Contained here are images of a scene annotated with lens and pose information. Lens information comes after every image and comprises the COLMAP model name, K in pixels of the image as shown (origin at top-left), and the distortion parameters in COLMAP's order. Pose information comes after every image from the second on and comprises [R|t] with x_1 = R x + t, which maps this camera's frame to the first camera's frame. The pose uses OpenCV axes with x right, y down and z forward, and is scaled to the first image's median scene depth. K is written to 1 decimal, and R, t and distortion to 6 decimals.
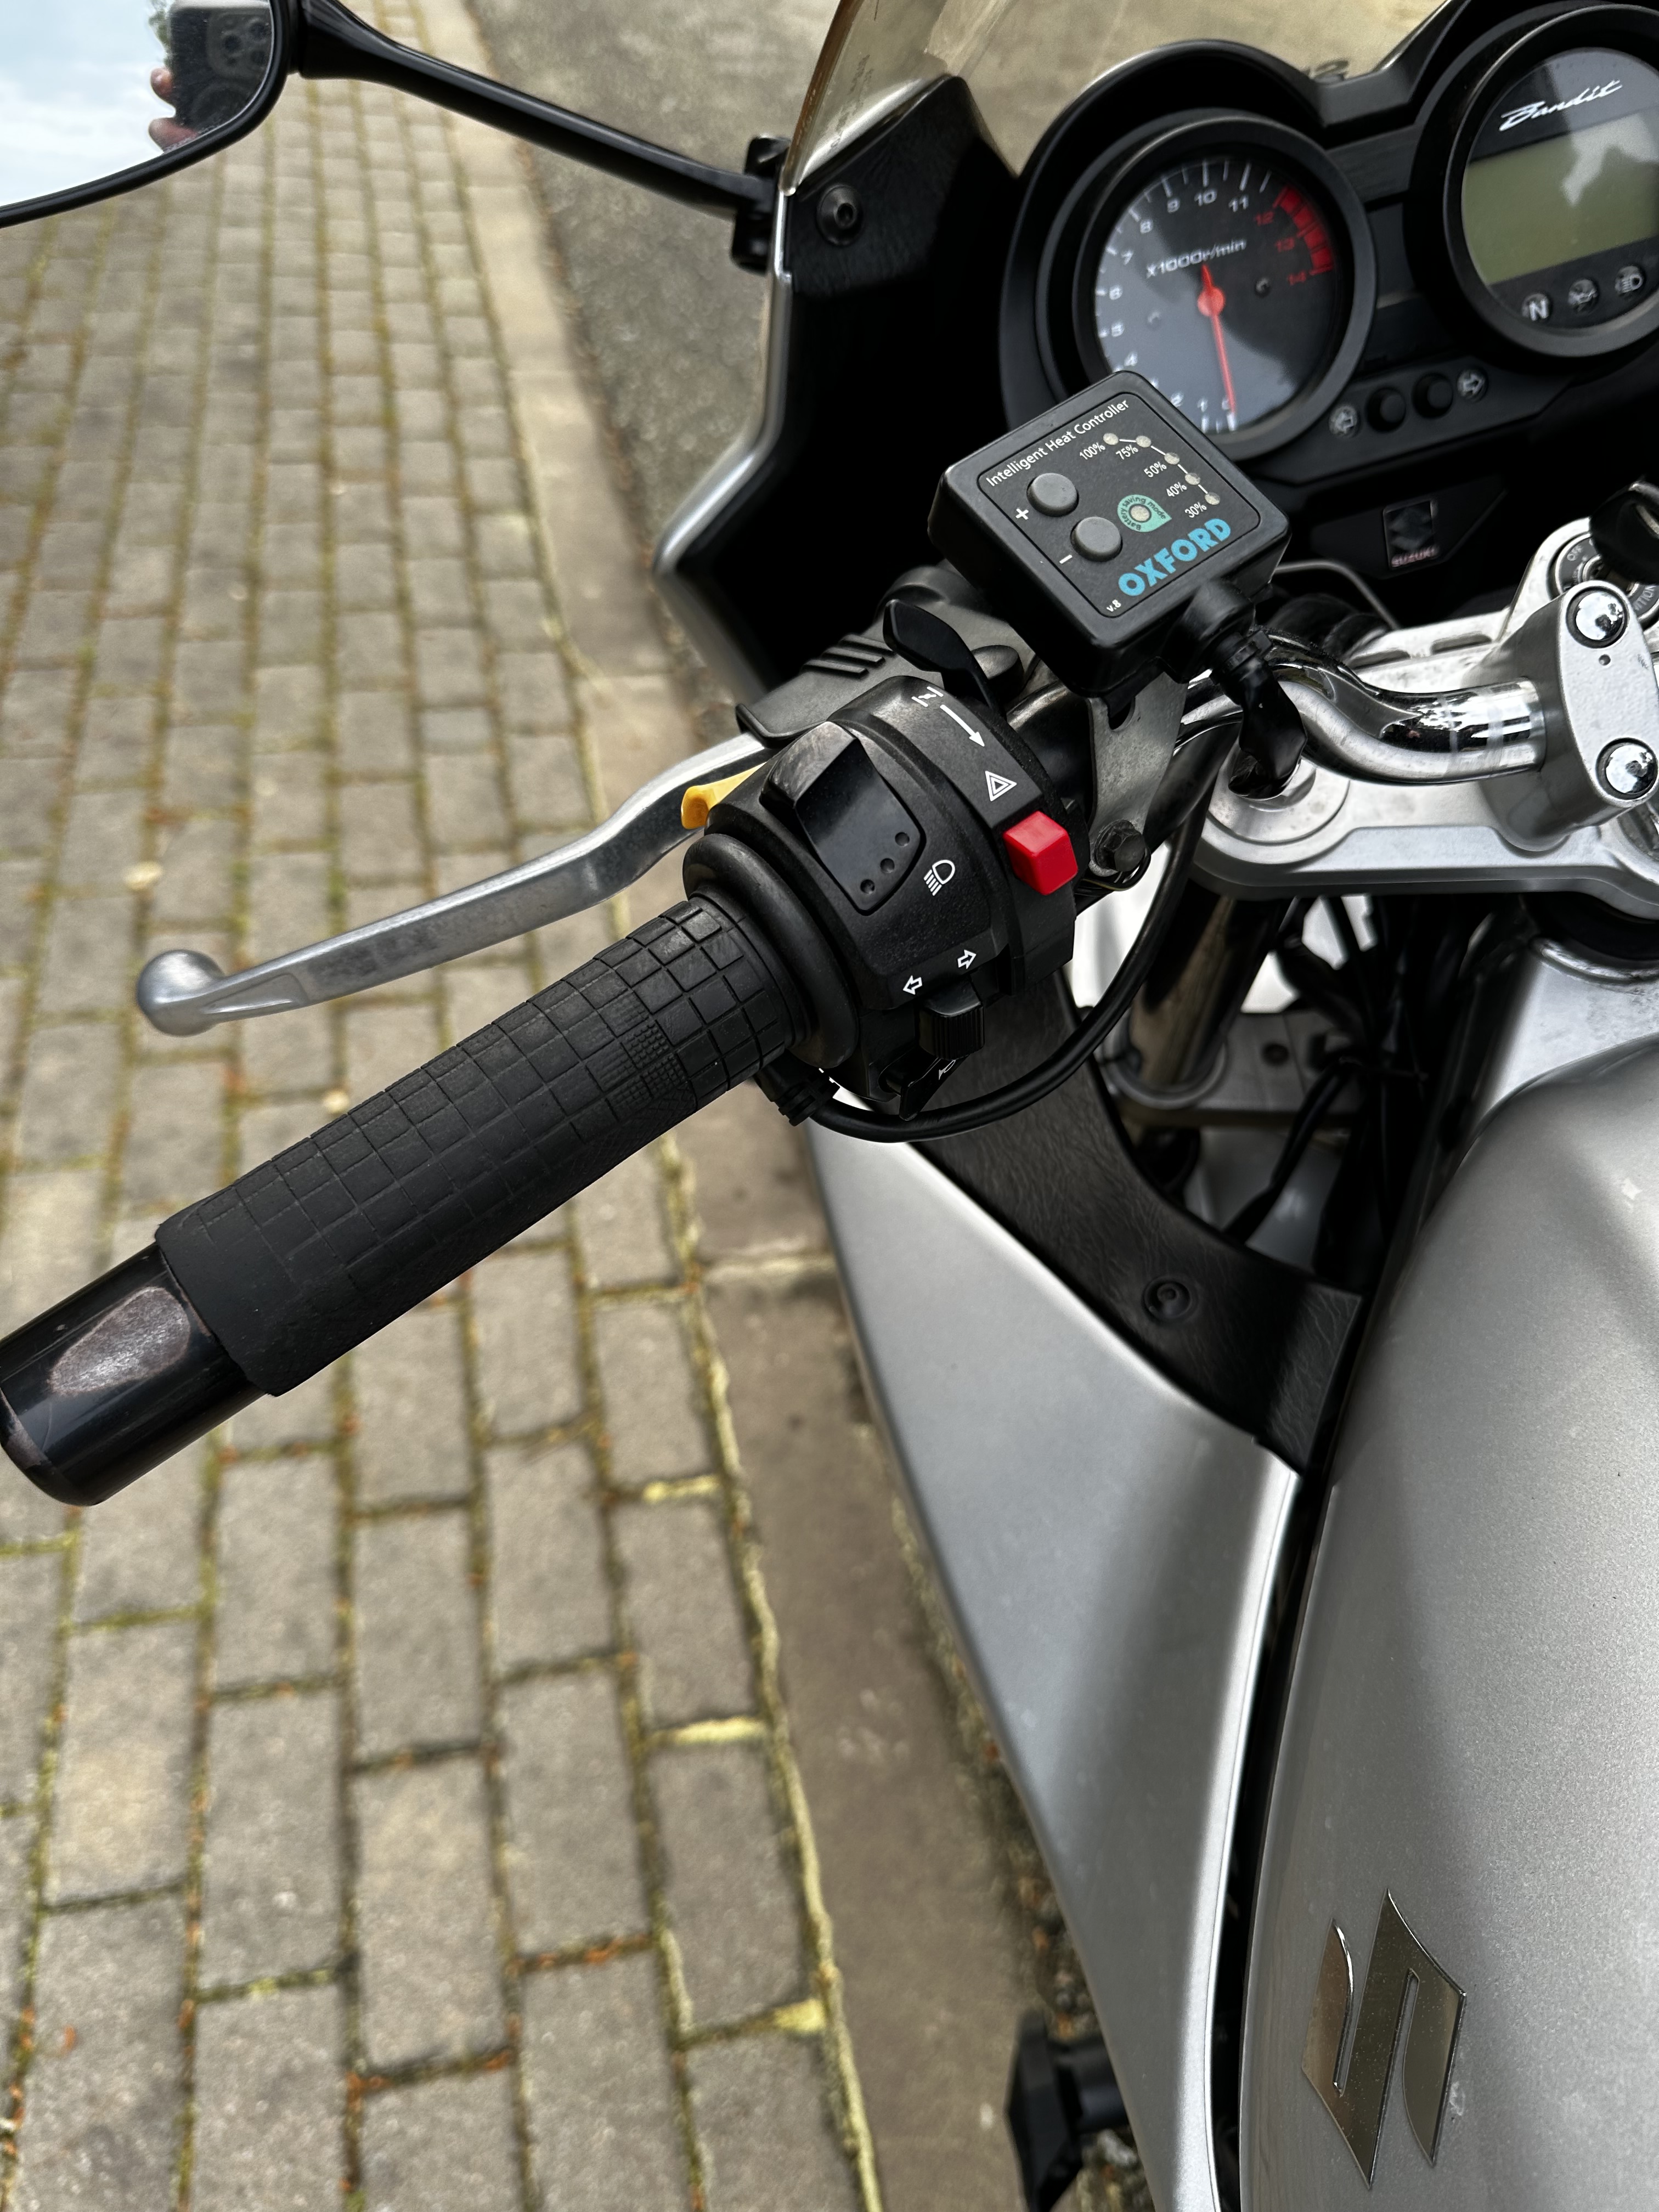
lens RADIAL K [[1694.5, 0, 876.7], [0, 1694.5, 1208.7], [0, 0, 1]] dist [-0.009896, 0.000769]
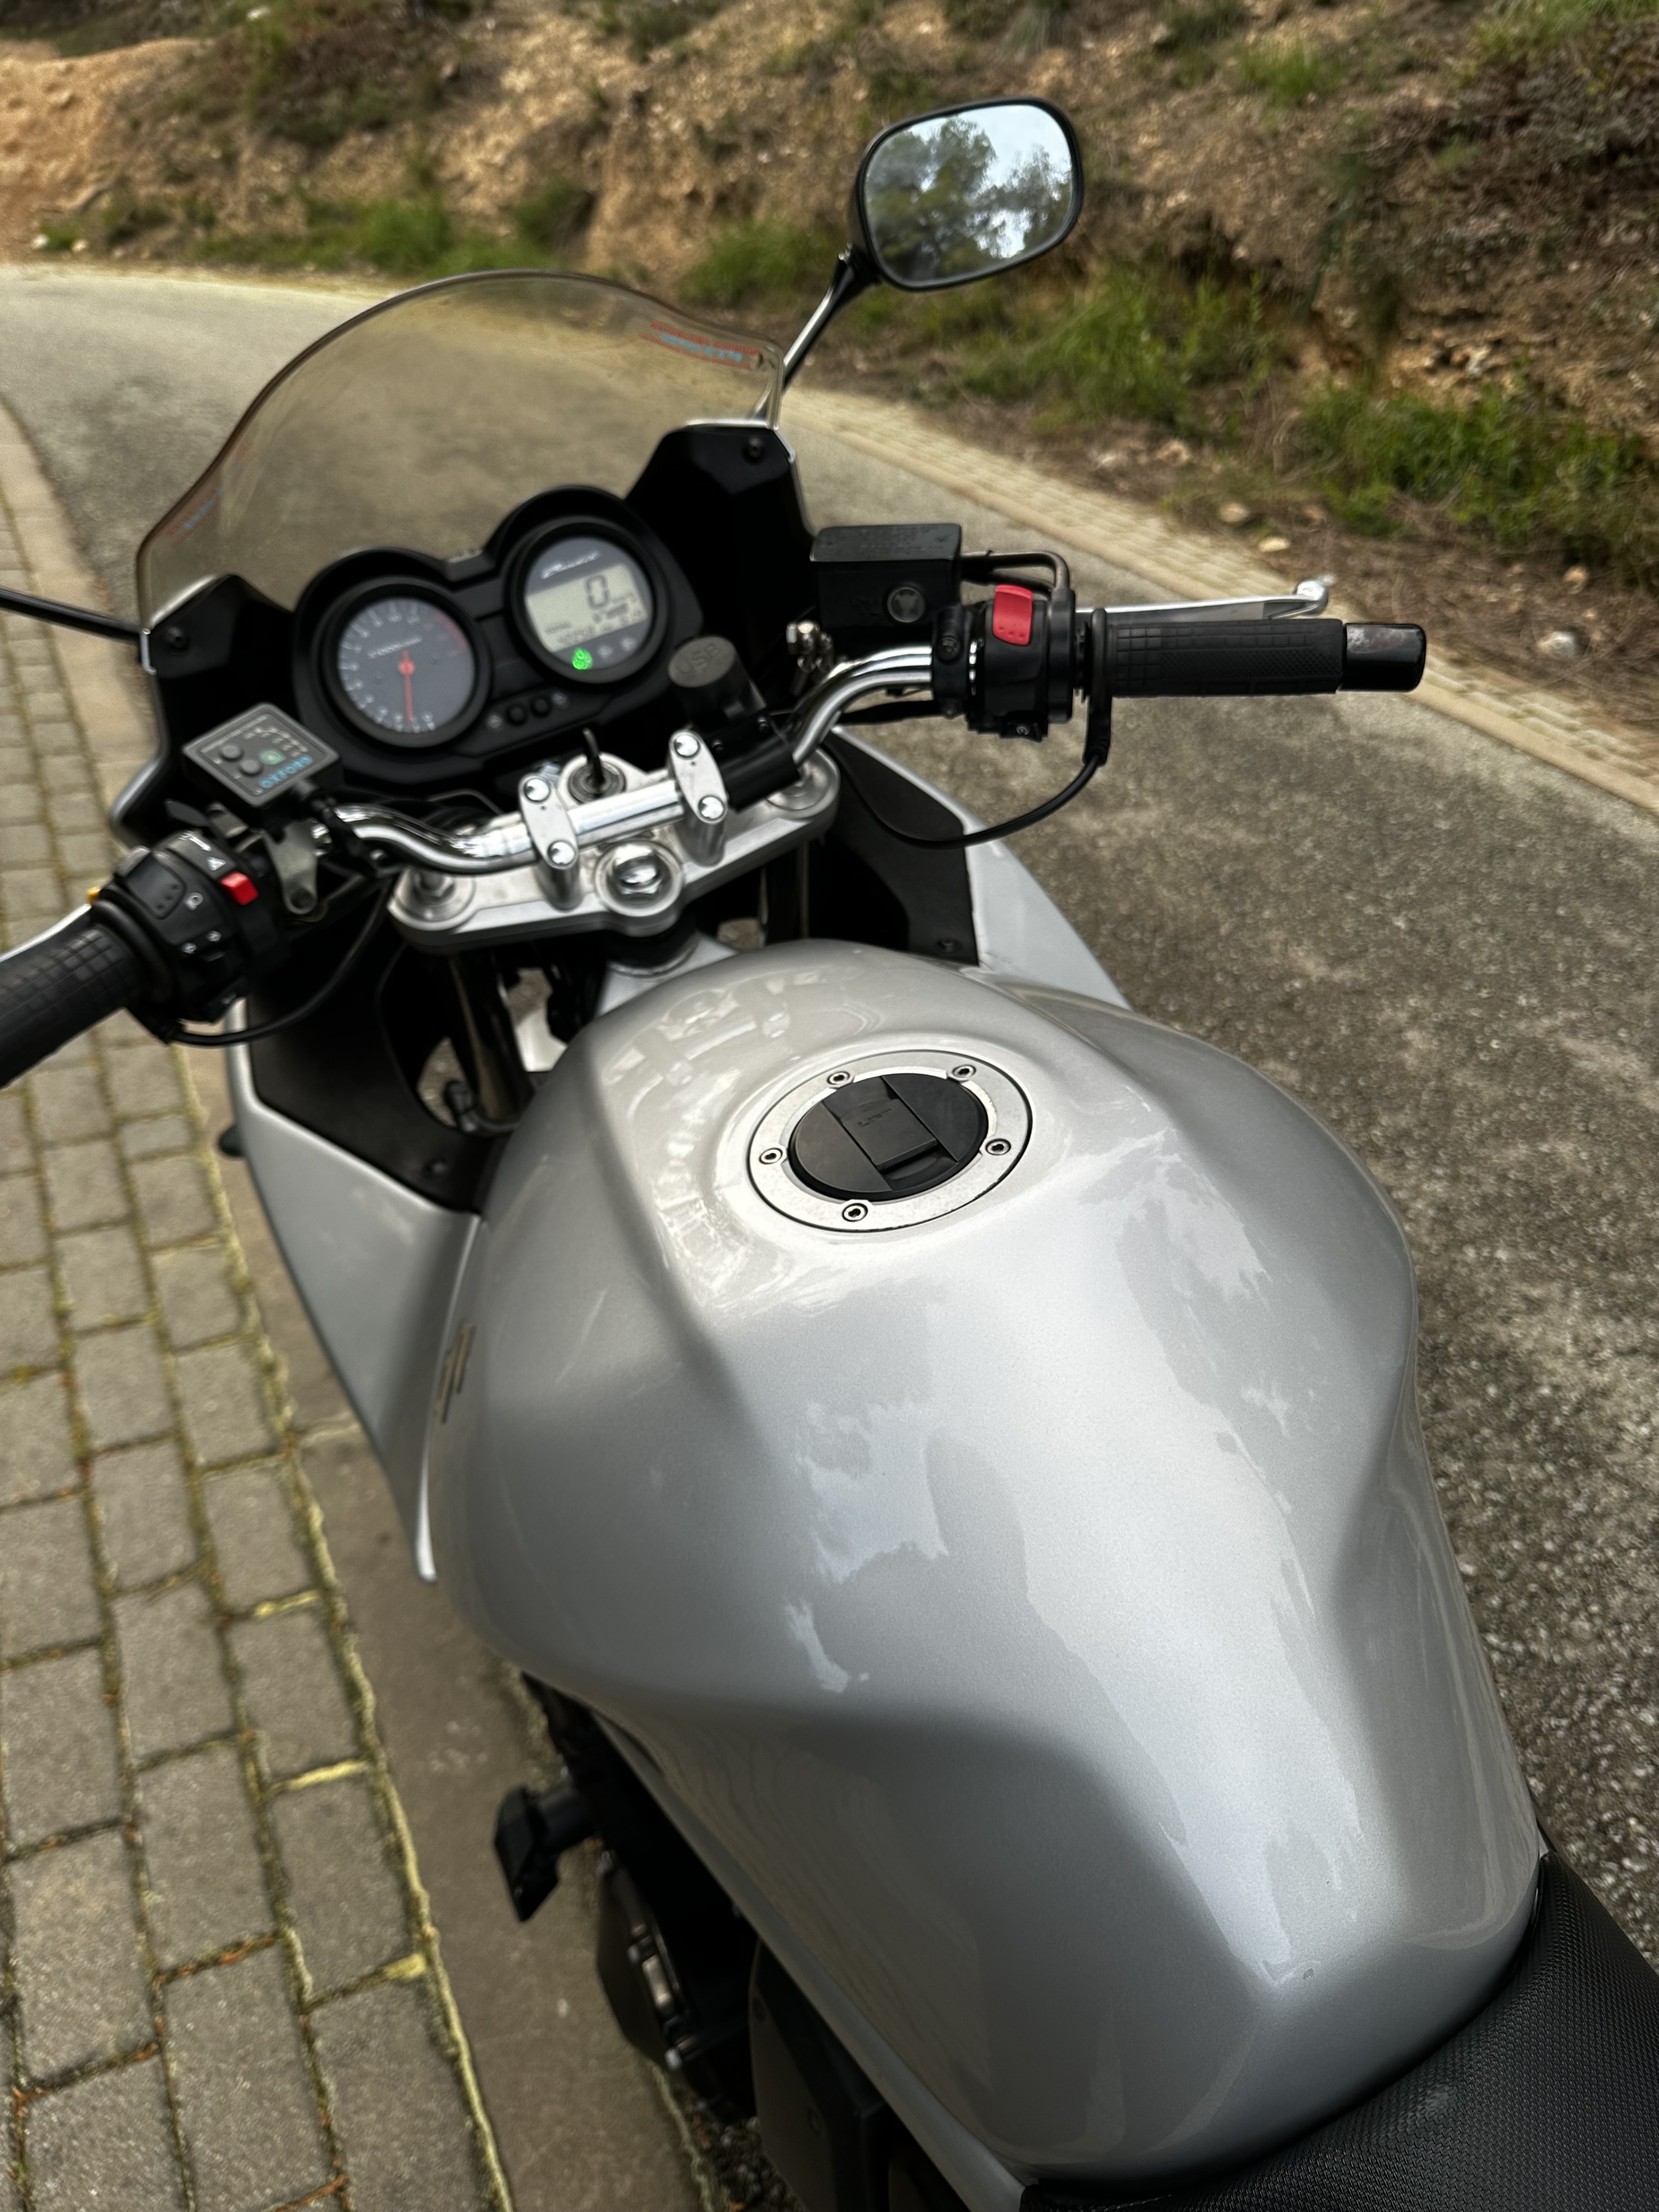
lens RADIAL K [[1694.5, 0, 895.6], [0, 1694.5, 1169.8], [0, 0, 1]] dist [-0.009896, 0.000769]
pose [[0.971577, -0.123132, 0.202177, 0.117504], [0.162281, 0.968248, -0.190161, 0.197029], [-0.172343, 0.217566, 0.960710, -0.348026]]
